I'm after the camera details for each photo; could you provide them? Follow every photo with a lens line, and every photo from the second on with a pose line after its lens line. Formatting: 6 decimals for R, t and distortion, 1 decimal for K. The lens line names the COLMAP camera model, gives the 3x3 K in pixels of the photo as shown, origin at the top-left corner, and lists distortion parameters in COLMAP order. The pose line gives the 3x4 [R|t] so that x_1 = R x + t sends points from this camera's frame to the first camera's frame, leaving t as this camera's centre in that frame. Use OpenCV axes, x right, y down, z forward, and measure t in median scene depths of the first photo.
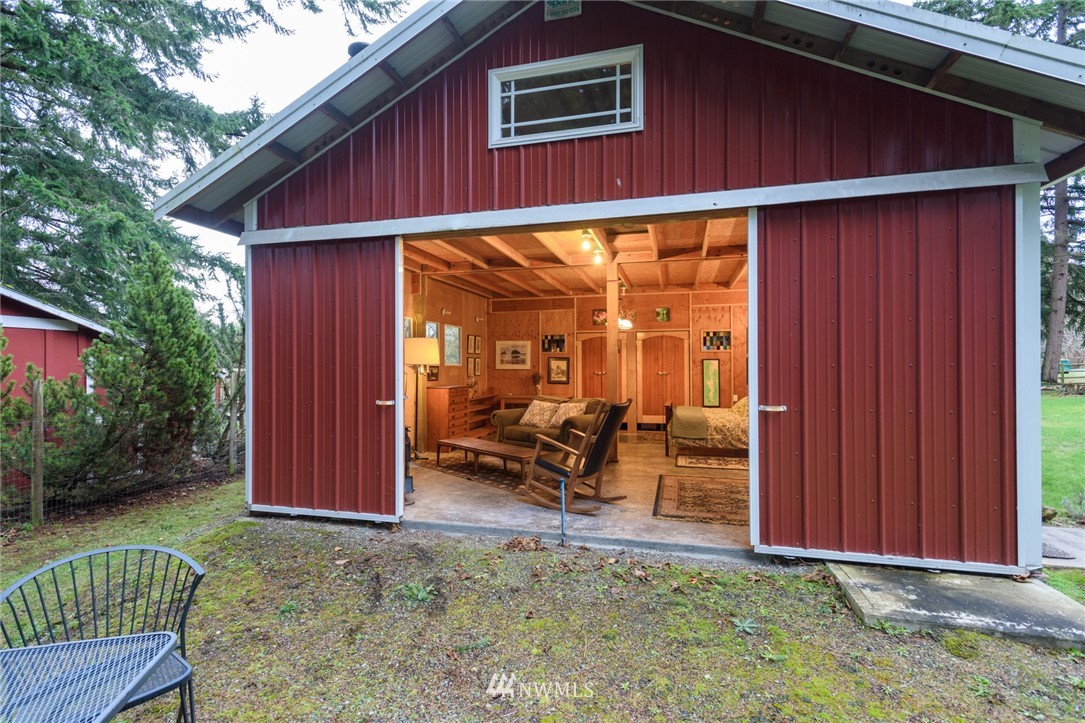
lens RADIAL K [[506.9, 0, 542.5], [0, 506.9, 361.5], [0, 0, 1]] dist [0.014552, 0.000423]
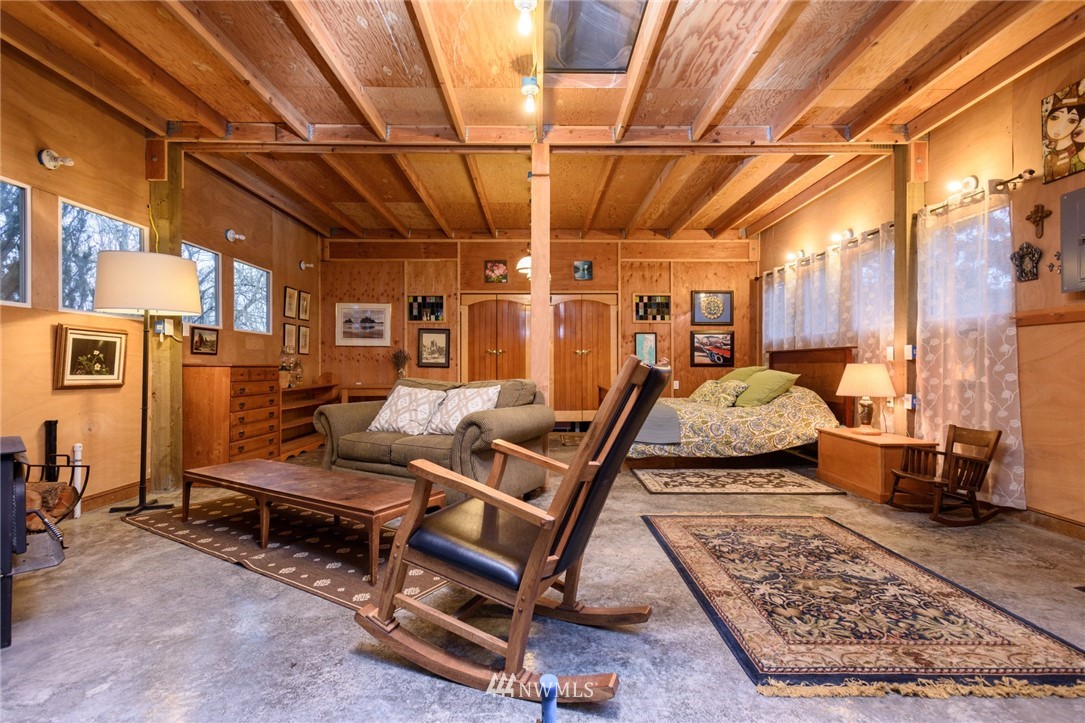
lens RADIAL K [[506.9, 0, 542.5], [0, 506.9, 361.5], [0, 0, 1]] dist [0.014552, 0.000423]
pose [[0.963542, 0.004605, 0.267516, -0.010573], [-0.004734, 0.999989, -0.000166, 0.038171], [-0.267514, -0.001106, 0.963553, 0.327534]]
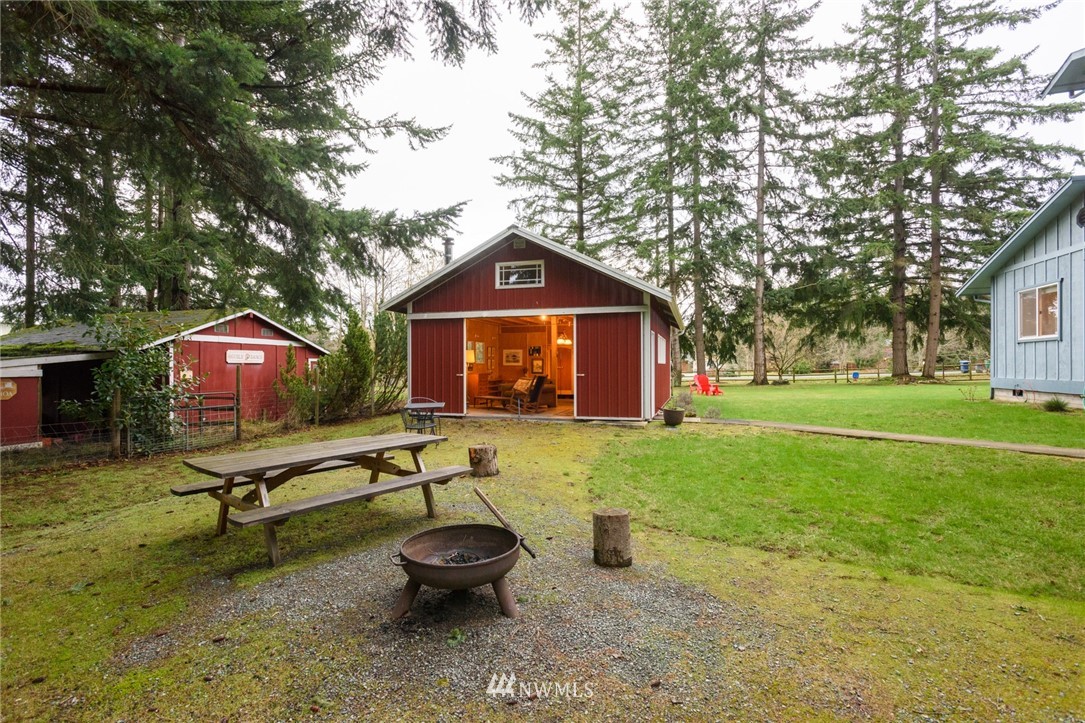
lens RADIAL K [[506.9, 0, 542.5], [0, 506.9, 361.5], [0, 0, 1]] dist [0.014552, 0.000423]
pose [[0.999398, 0.000174, -0.034701, 0.121191], [-0.000171, 1.000000, 0.000111, 0.001127], [0.034701, -0.000105, 0.999398, -0.868469]]
